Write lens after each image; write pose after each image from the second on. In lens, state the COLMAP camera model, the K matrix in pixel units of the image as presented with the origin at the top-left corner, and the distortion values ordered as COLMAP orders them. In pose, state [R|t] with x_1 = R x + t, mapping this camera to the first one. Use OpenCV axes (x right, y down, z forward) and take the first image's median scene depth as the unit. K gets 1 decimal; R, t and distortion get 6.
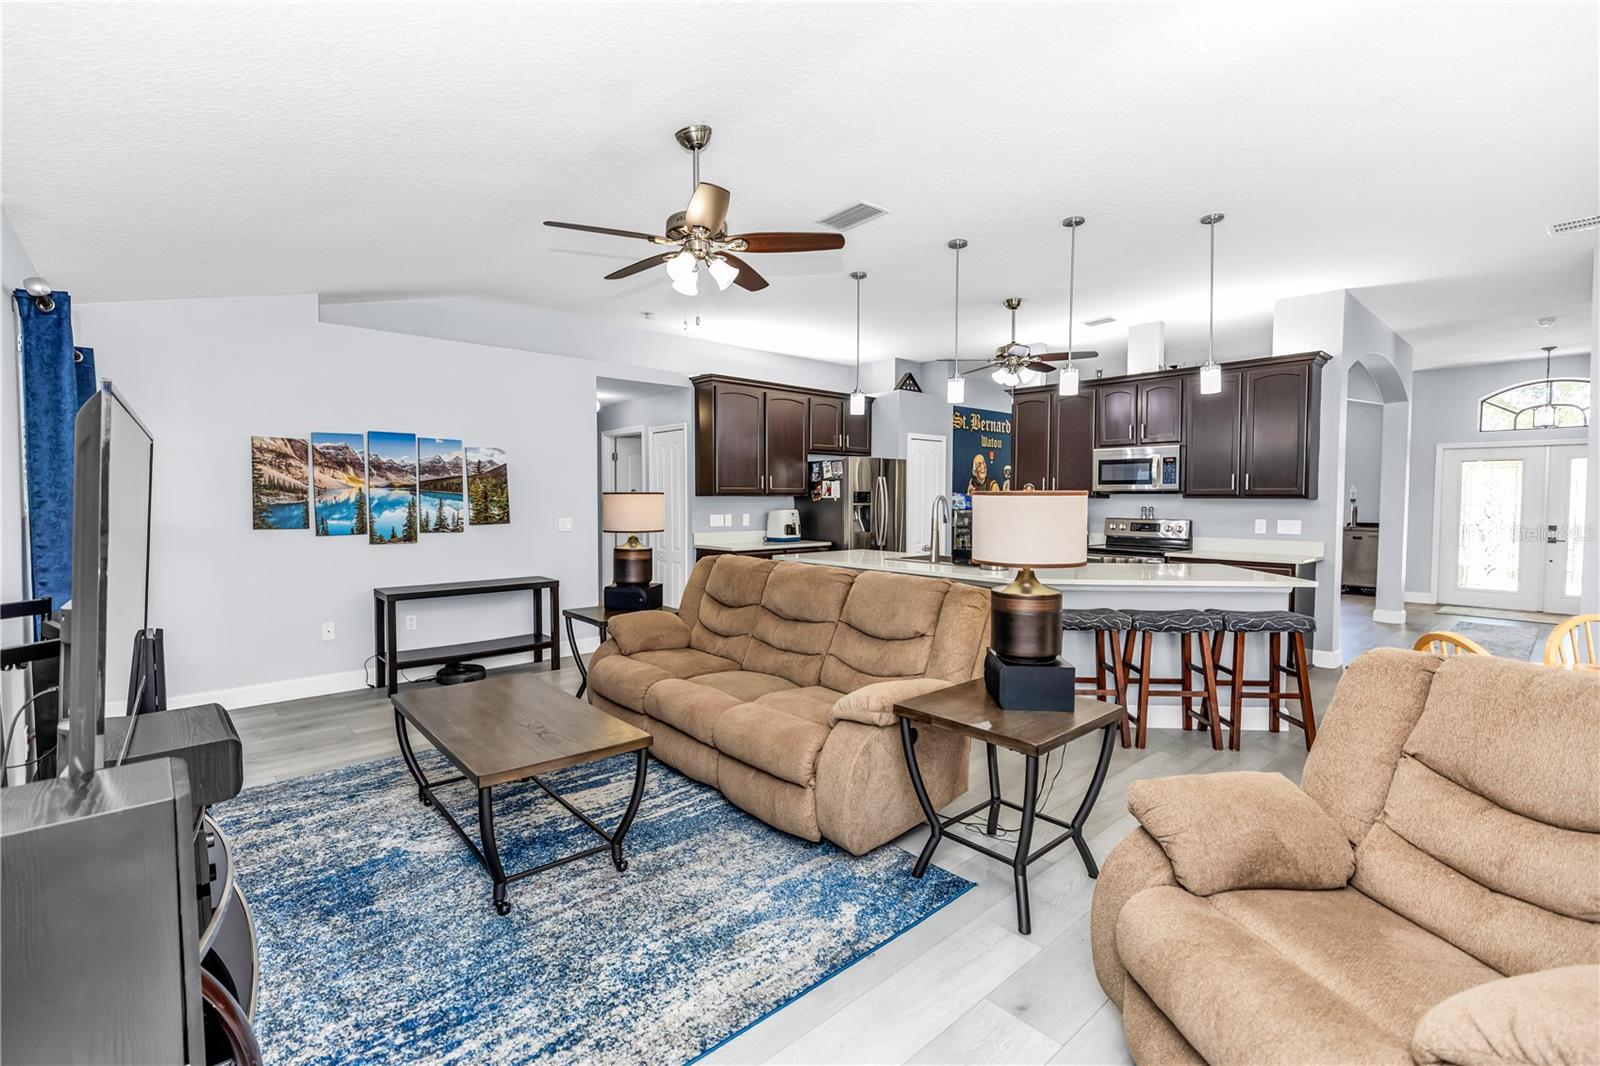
lens RADIAL K [[709.5, 0, 800.0], [0, 709.5, 533.0], [0, 0, 1]] dist [0.002139, 0.000246]
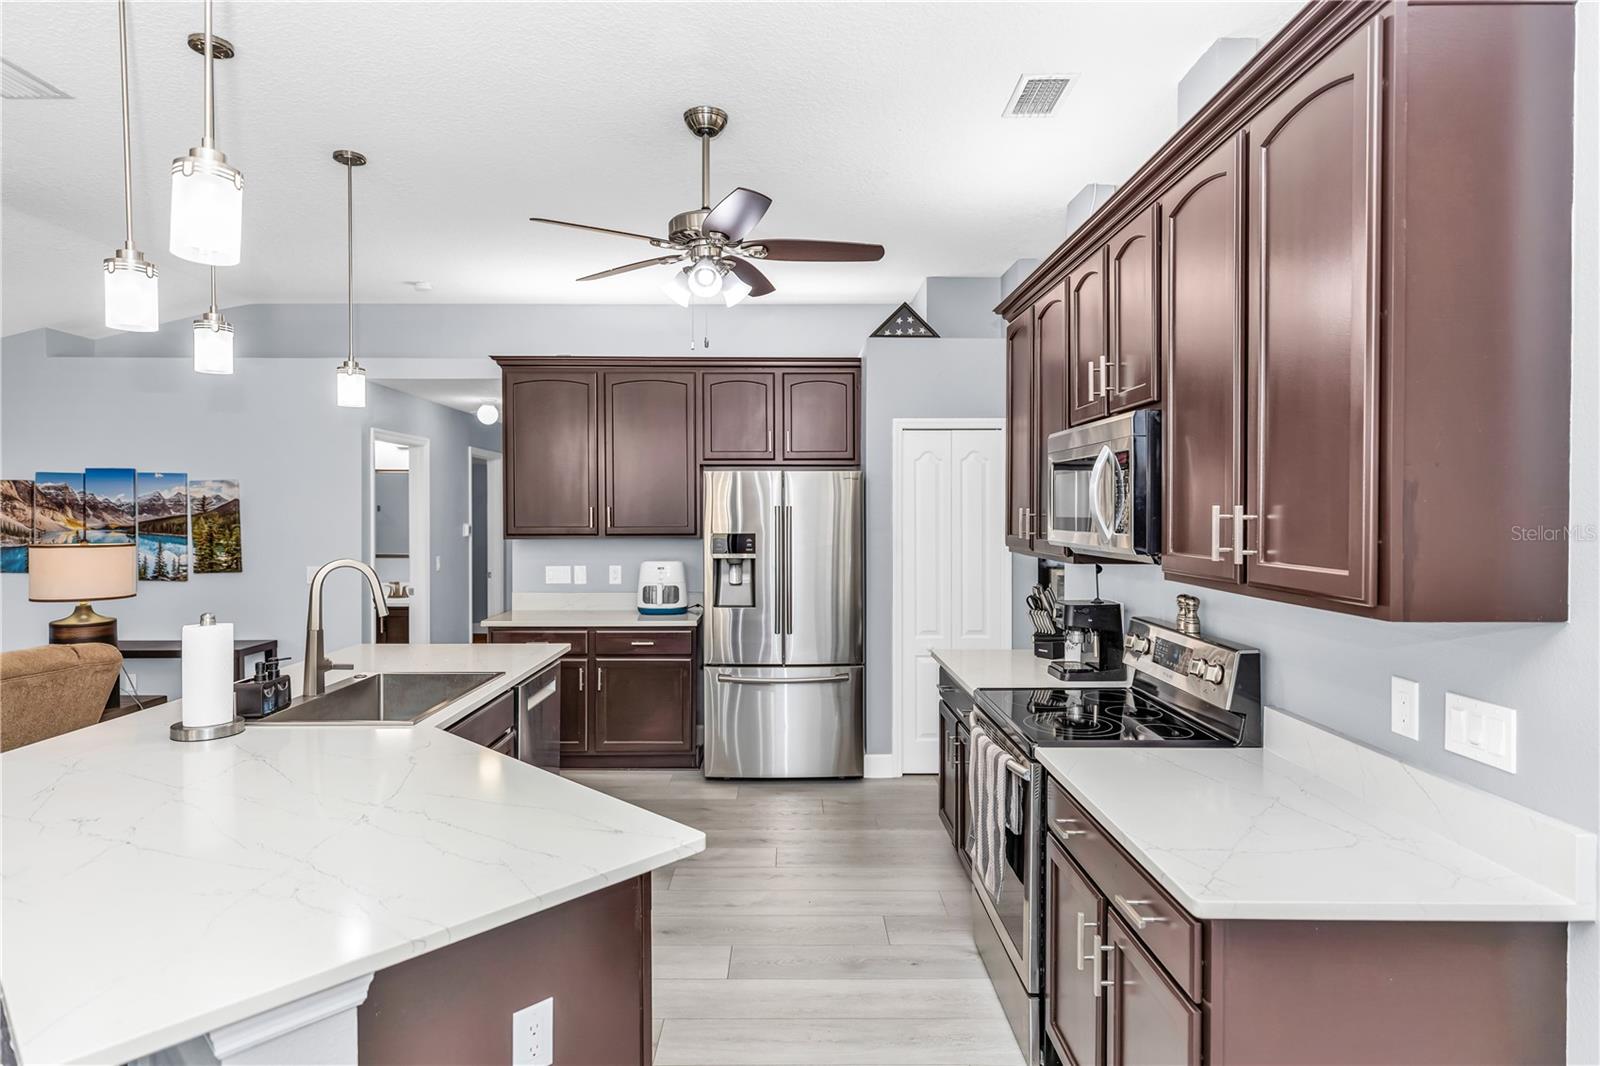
lens RADIAL K [[874.8, 0, 800.0], [0, 874.8, 533.0], [0, 0, 1]] dist [-0.000234, -0.000083]
pose [[0.754818, 0.013338, -0.655799, 0.781767], [-0.032701, 0.999315, -0.017314, -0.066727], [0.655119, 0.034514, 0.754737, 0.712565]]
